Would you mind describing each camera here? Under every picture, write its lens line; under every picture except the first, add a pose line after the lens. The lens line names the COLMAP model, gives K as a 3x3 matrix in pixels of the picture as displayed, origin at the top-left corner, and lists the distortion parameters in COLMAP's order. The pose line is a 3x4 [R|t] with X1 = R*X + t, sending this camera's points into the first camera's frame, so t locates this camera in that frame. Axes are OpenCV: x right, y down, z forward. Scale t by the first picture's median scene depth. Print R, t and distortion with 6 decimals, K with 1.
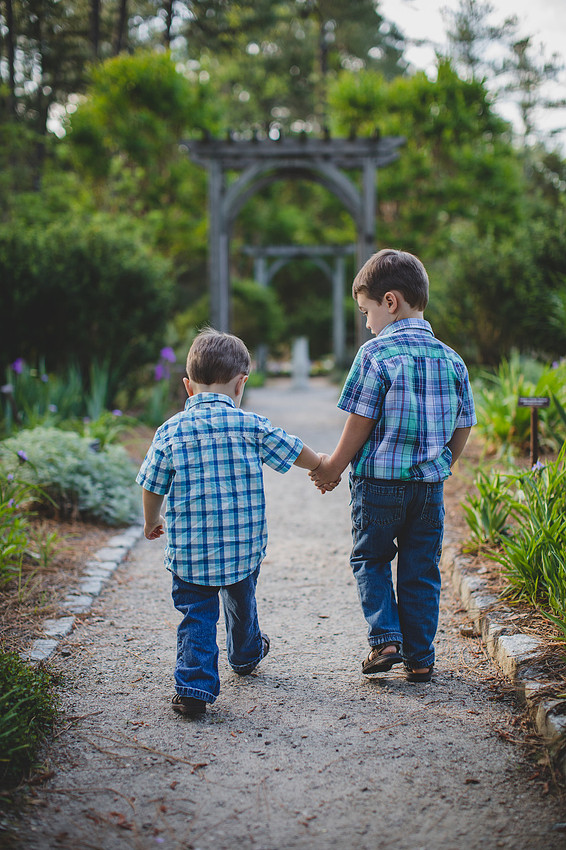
lens RADIAL K [[1214.6, 0, 283.0], [0, 1214.6, 425.0], [0, 0, 1]] dist [-0.007405, -0.011975]
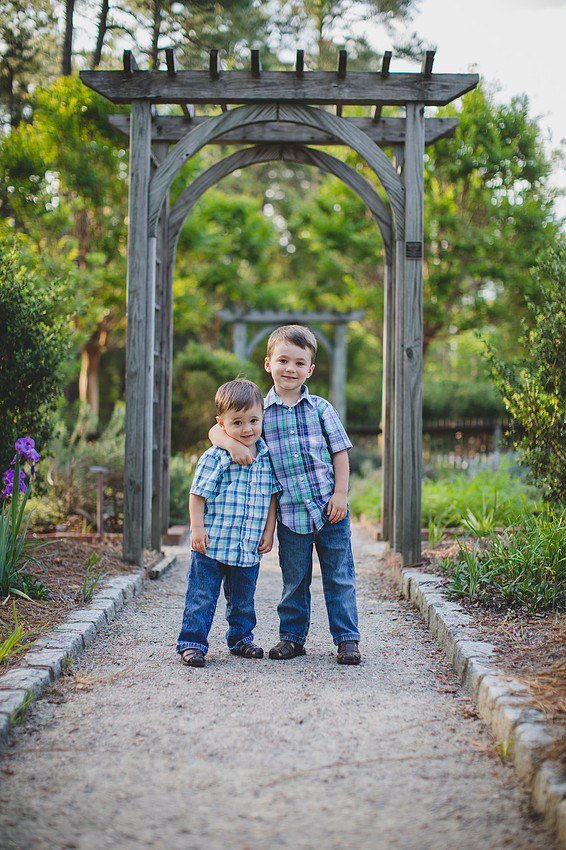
lens RADIAL K [[1214.6, 0, 283.0], [0, 1214.6, 425.0], [0, 0, 1]] dist [-0.007405, -0.011975]
pose [[0.999695, 0.023531, 0.007546, 0.004605], [-0.022880, 0.996764, -0.077062, -0.011107], [-0.009335, 0.076866, 0.996998, 0.212593]]
